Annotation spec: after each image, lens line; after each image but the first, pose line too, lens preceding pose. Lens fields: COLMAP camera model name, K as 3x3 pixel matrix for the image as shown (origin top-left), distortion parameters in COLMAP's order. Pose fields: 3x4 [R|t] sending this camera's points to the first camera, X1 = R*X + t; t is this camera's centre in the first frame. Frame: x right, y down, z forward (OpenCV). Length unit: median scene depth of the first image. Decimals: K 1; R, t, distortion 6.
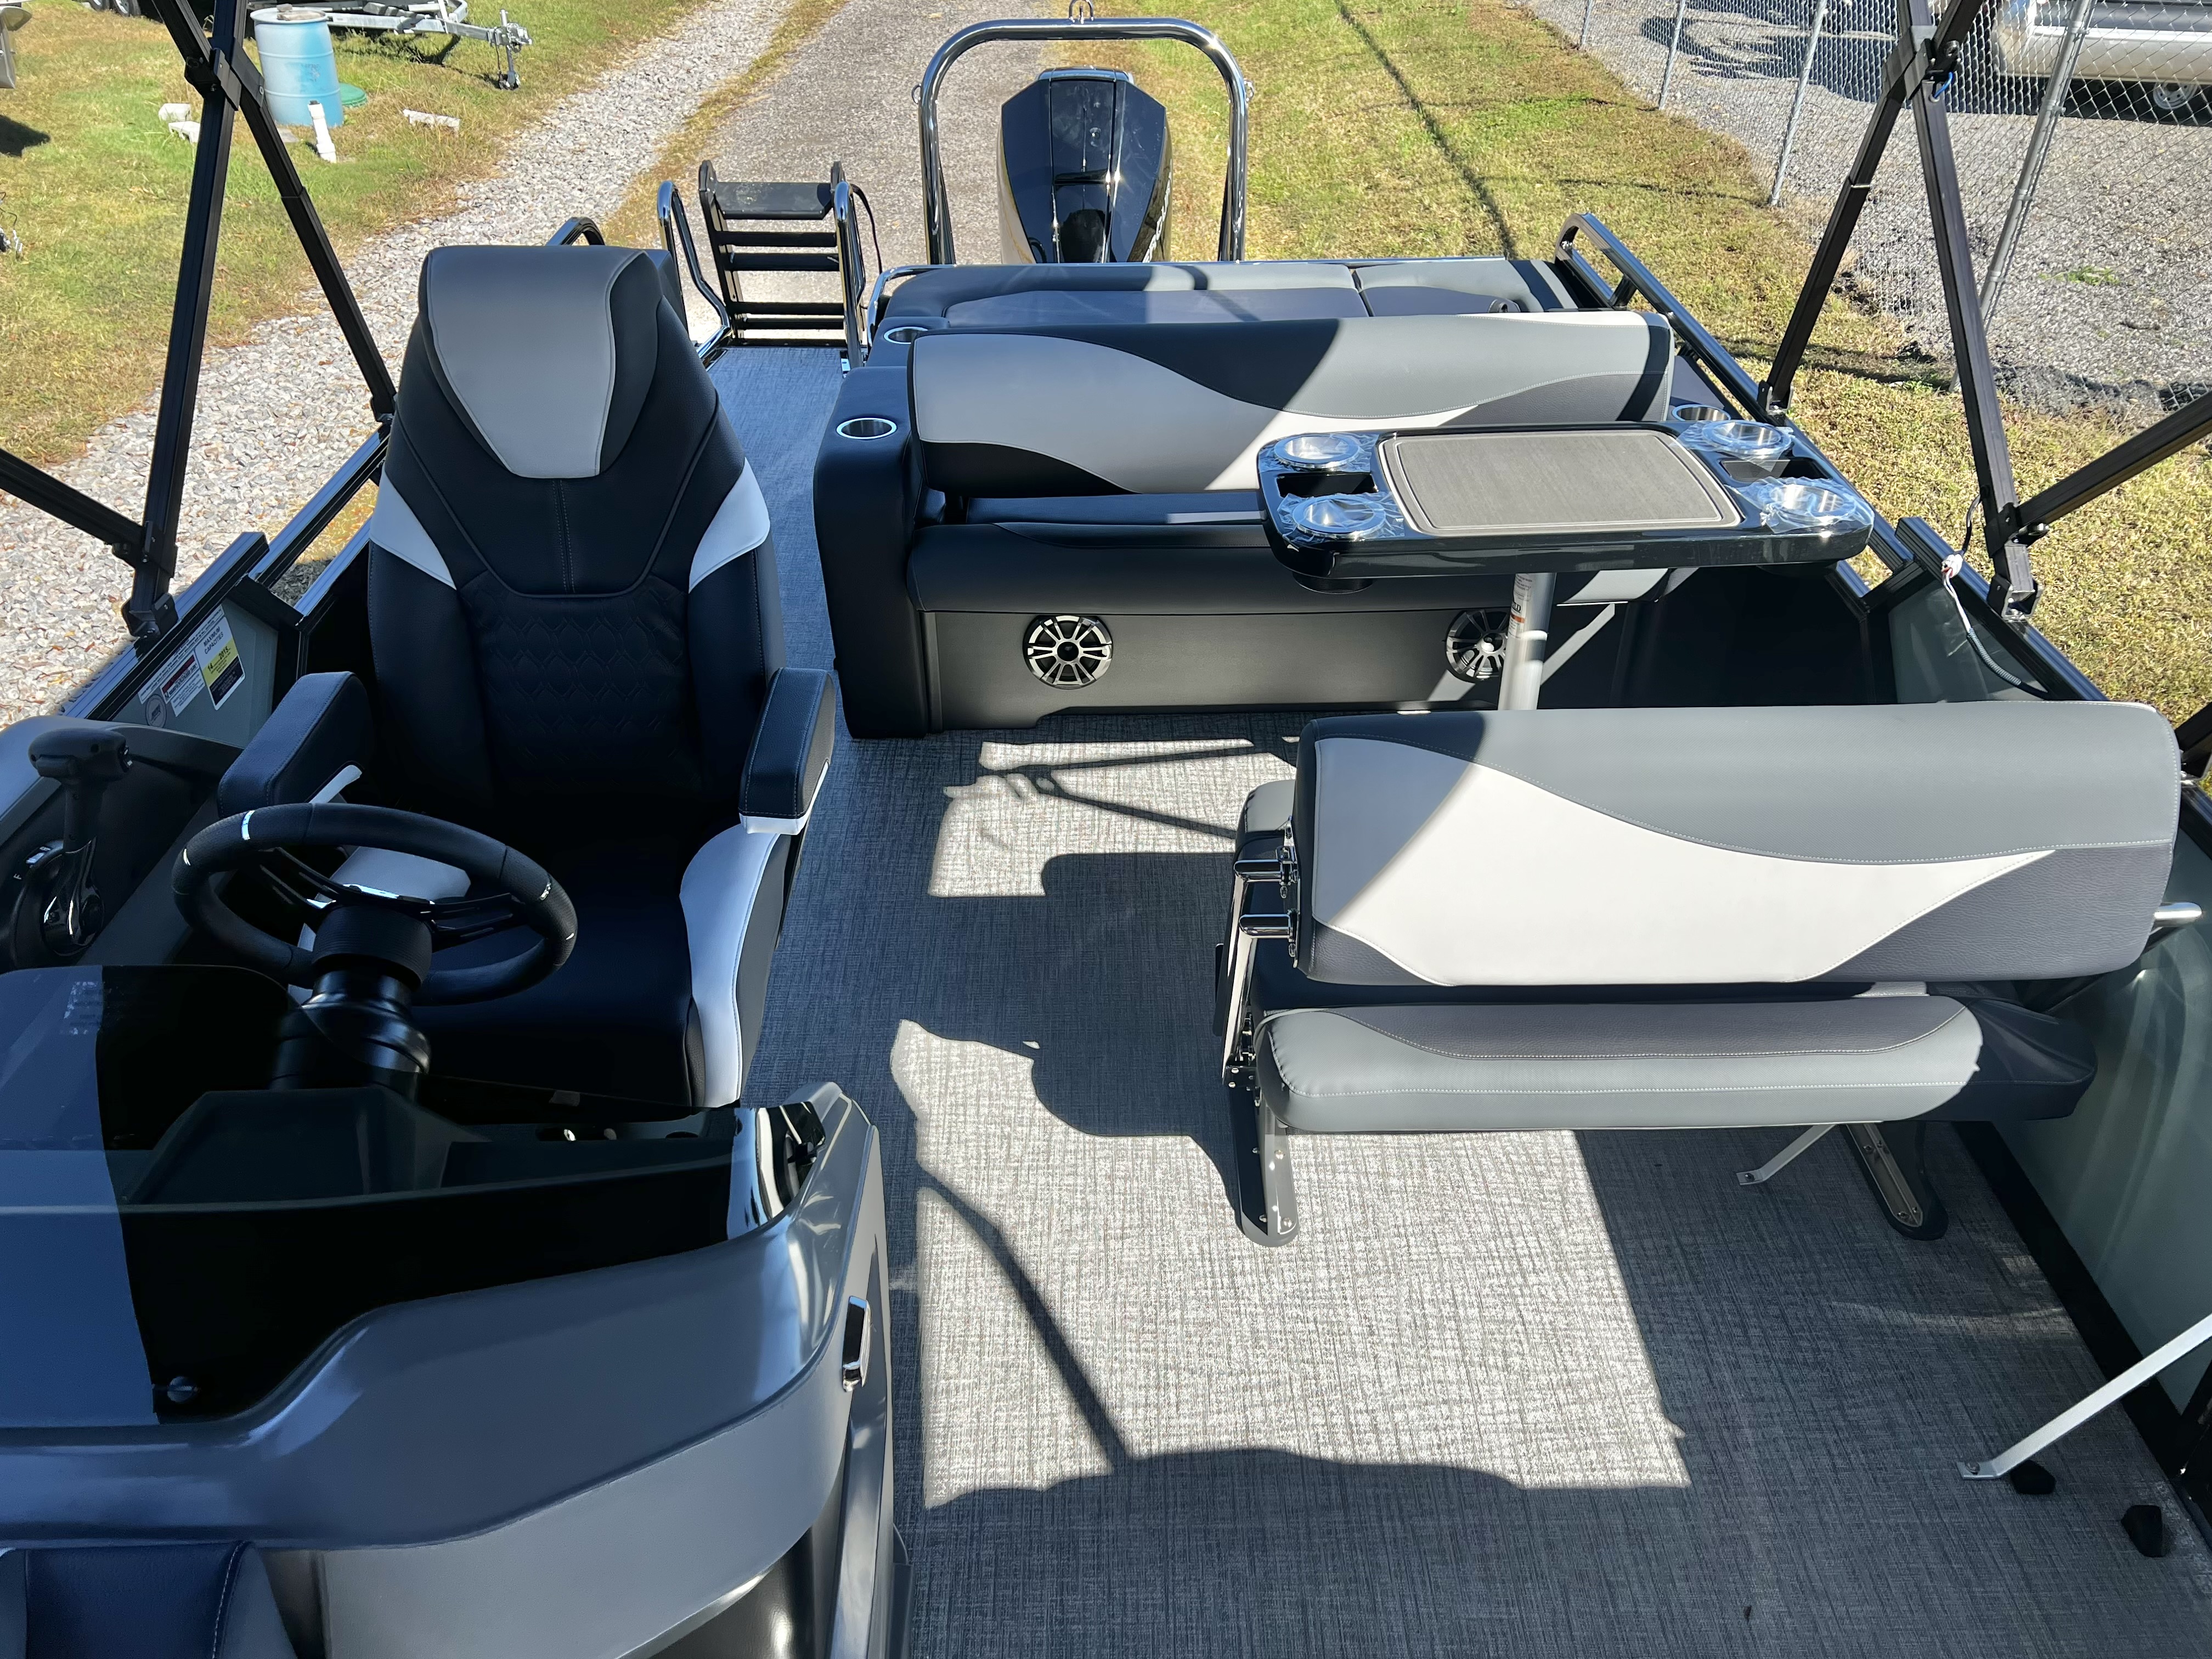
lens RADIAL K [[1677.6, 0, 1103.8], [0, 1677.6, 846.1], [0, 0, 1]] dist [0.038823, -0.031617]
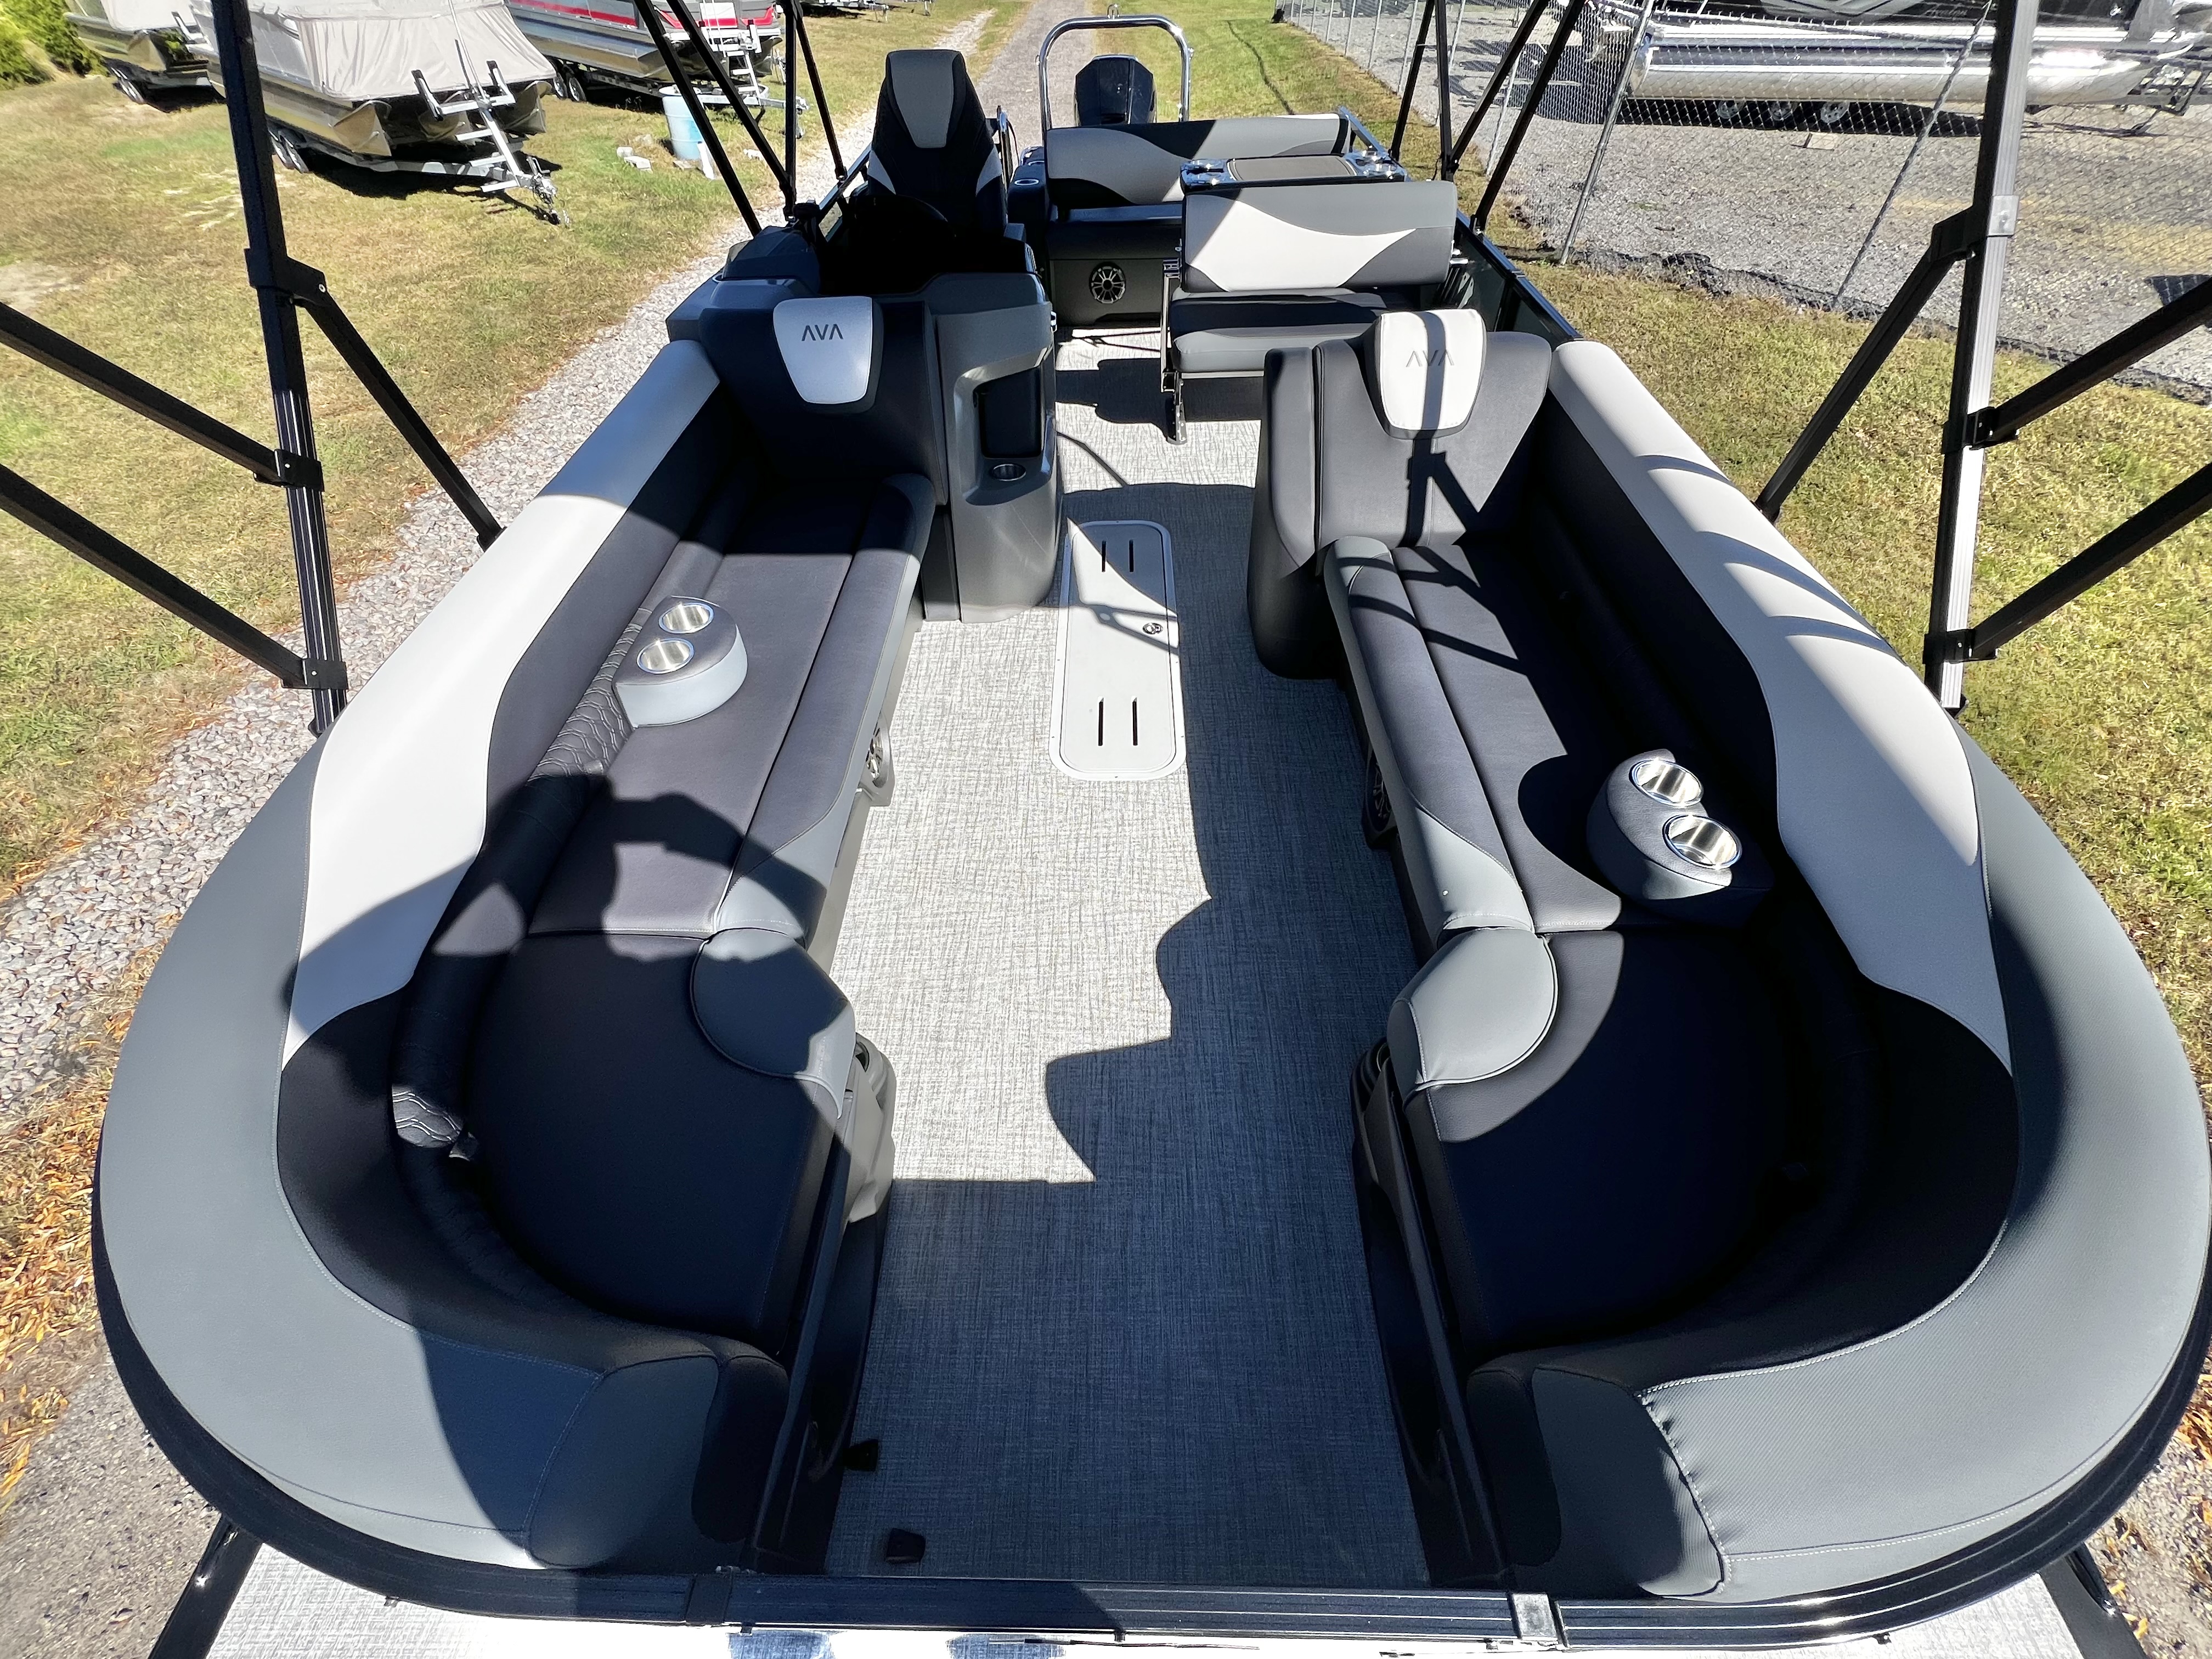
lens RADIAL K [[905.6, 0, 1094.7], [0, 905.6, 812.2], [0, 0, 1]] dist [0.011133, 0.000301]
pose [[0.999331, 0.001470, -0.036537, 0.010834], [0.005753, 0.980425, 0.196811, 0.391961], [0.036111, -0.196890, 0.979760, -0.488188]]
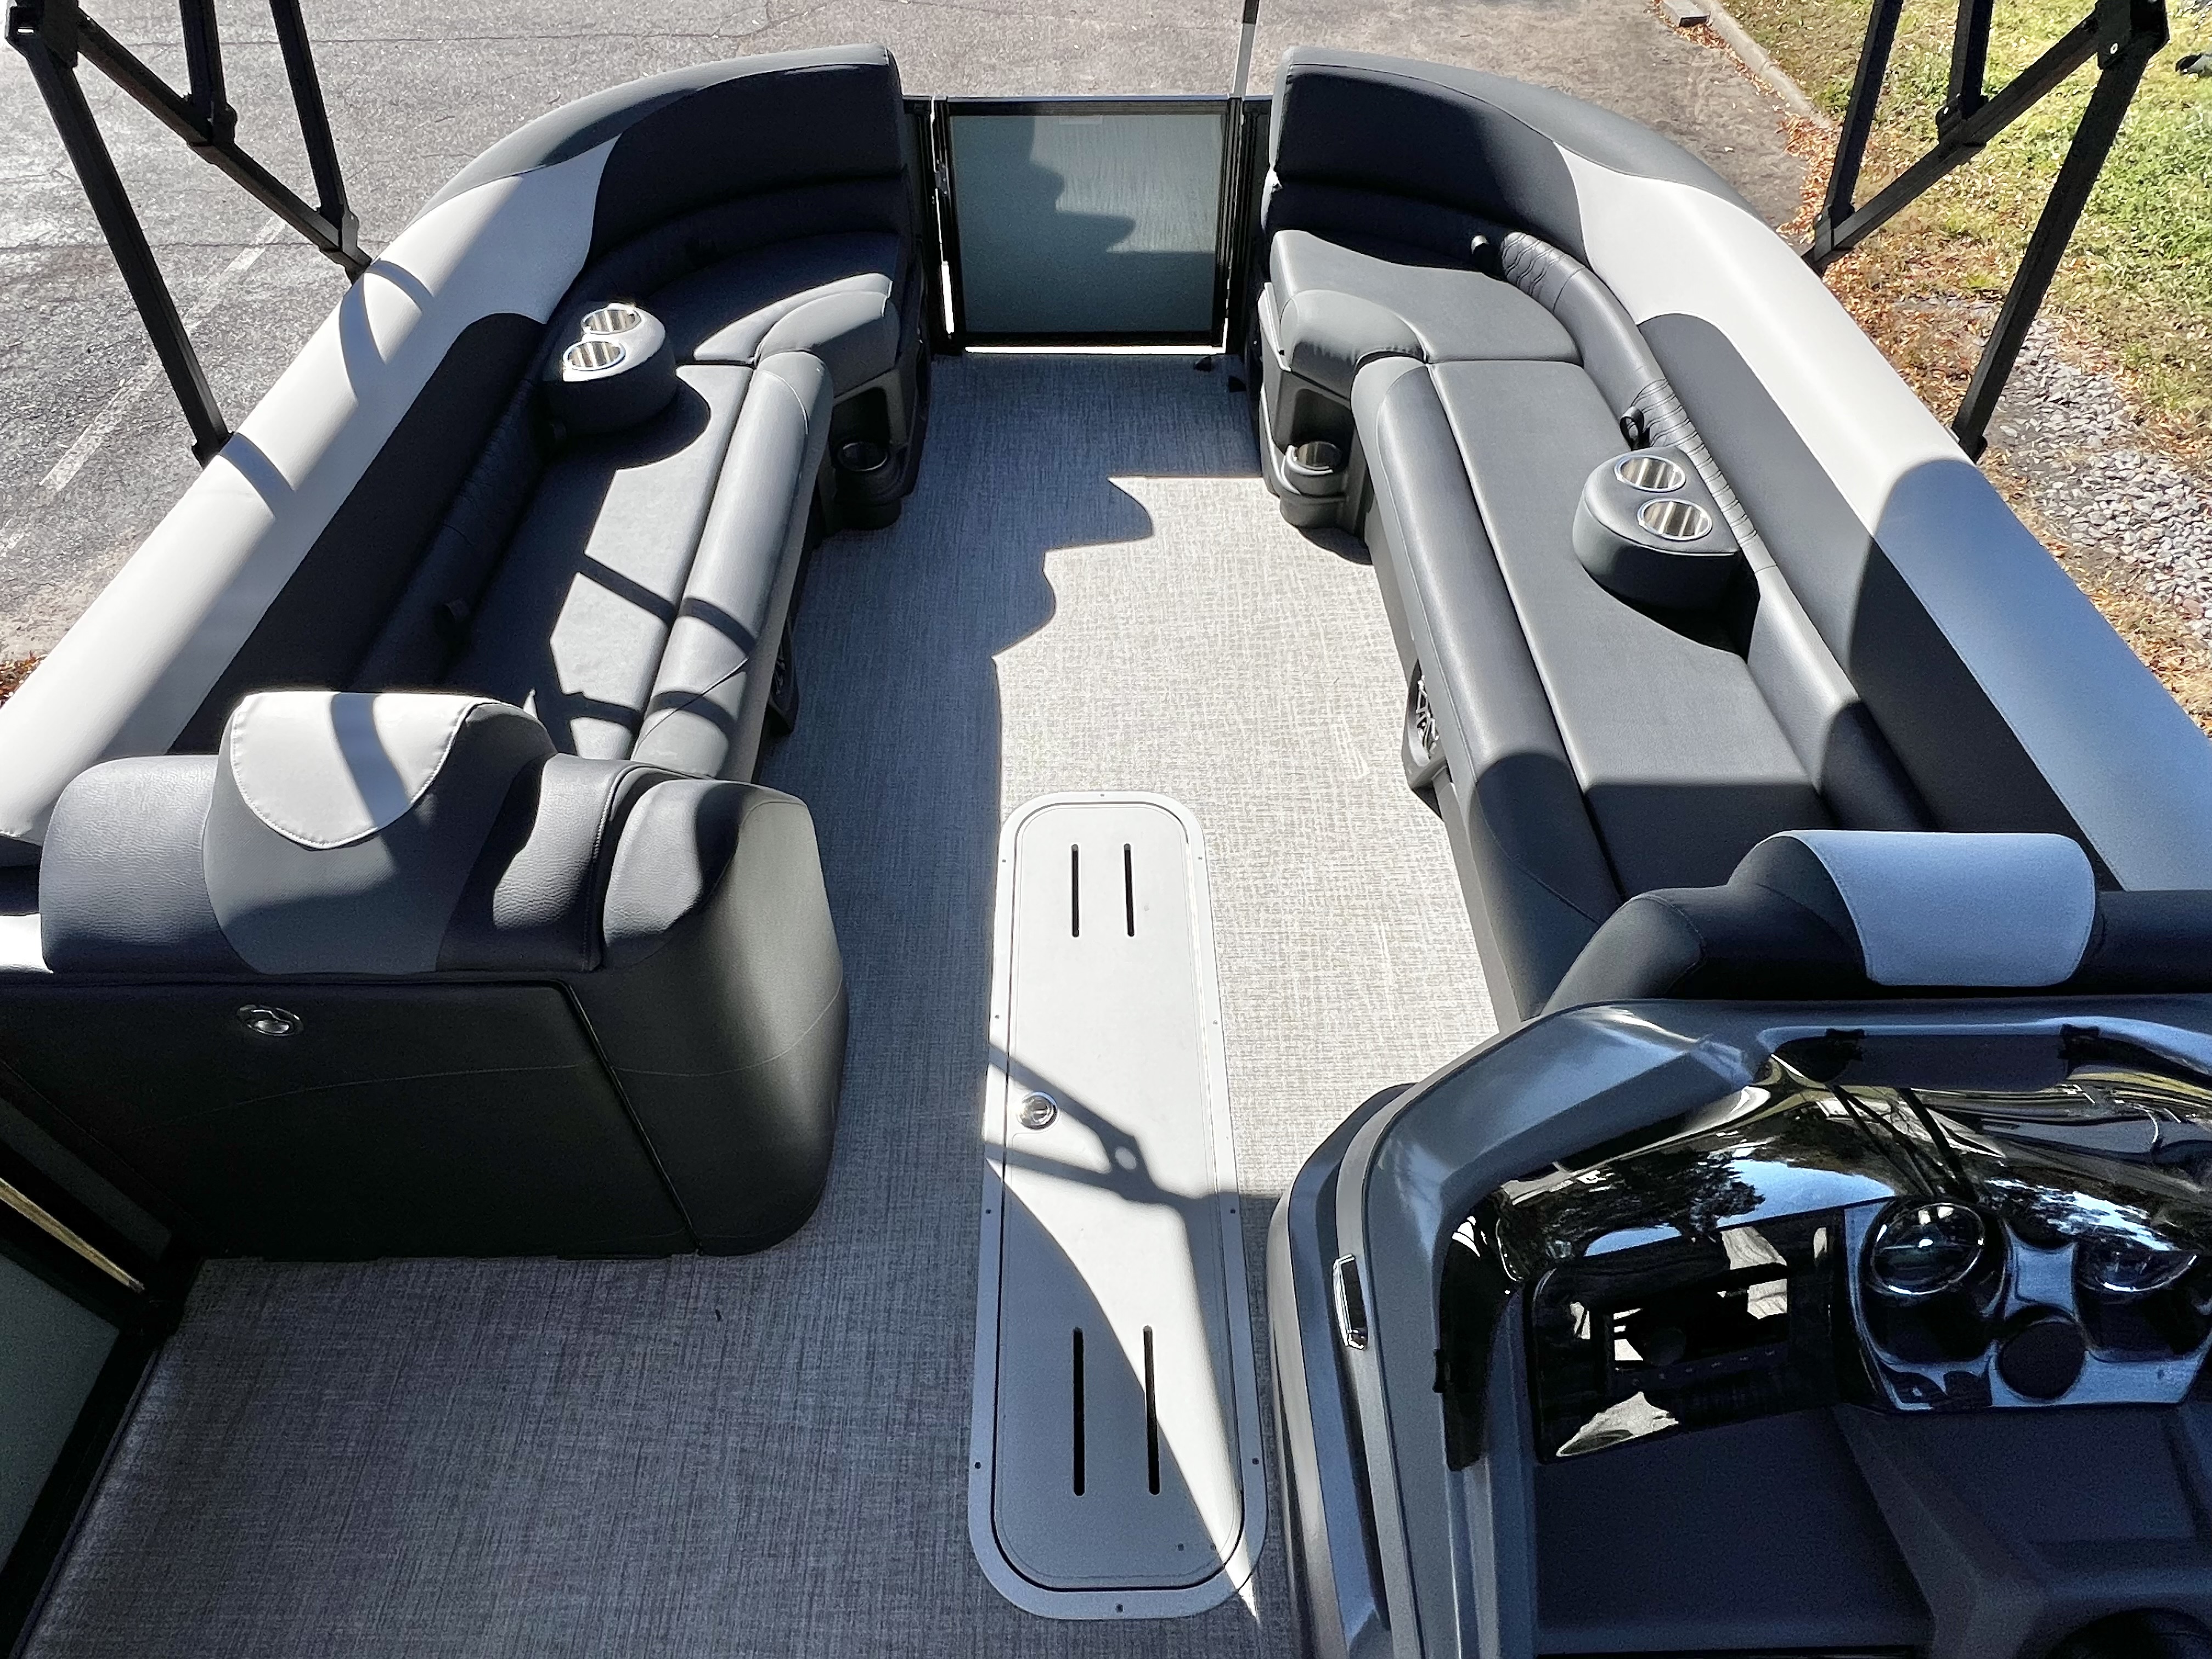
lens RADIAL K [[1275.5, 0, 1095.5], [0, 1275.5, 835.9], [0, 0, 1]] dist [0.005372, -0.000185]
pose [[-0.999980, 0.005332, -0.003485, 0.005710], [-0.002900, 0.106083, 0.994353, -0.211986], [0.005671, 0.994343, -0.106065, 0.318341]]
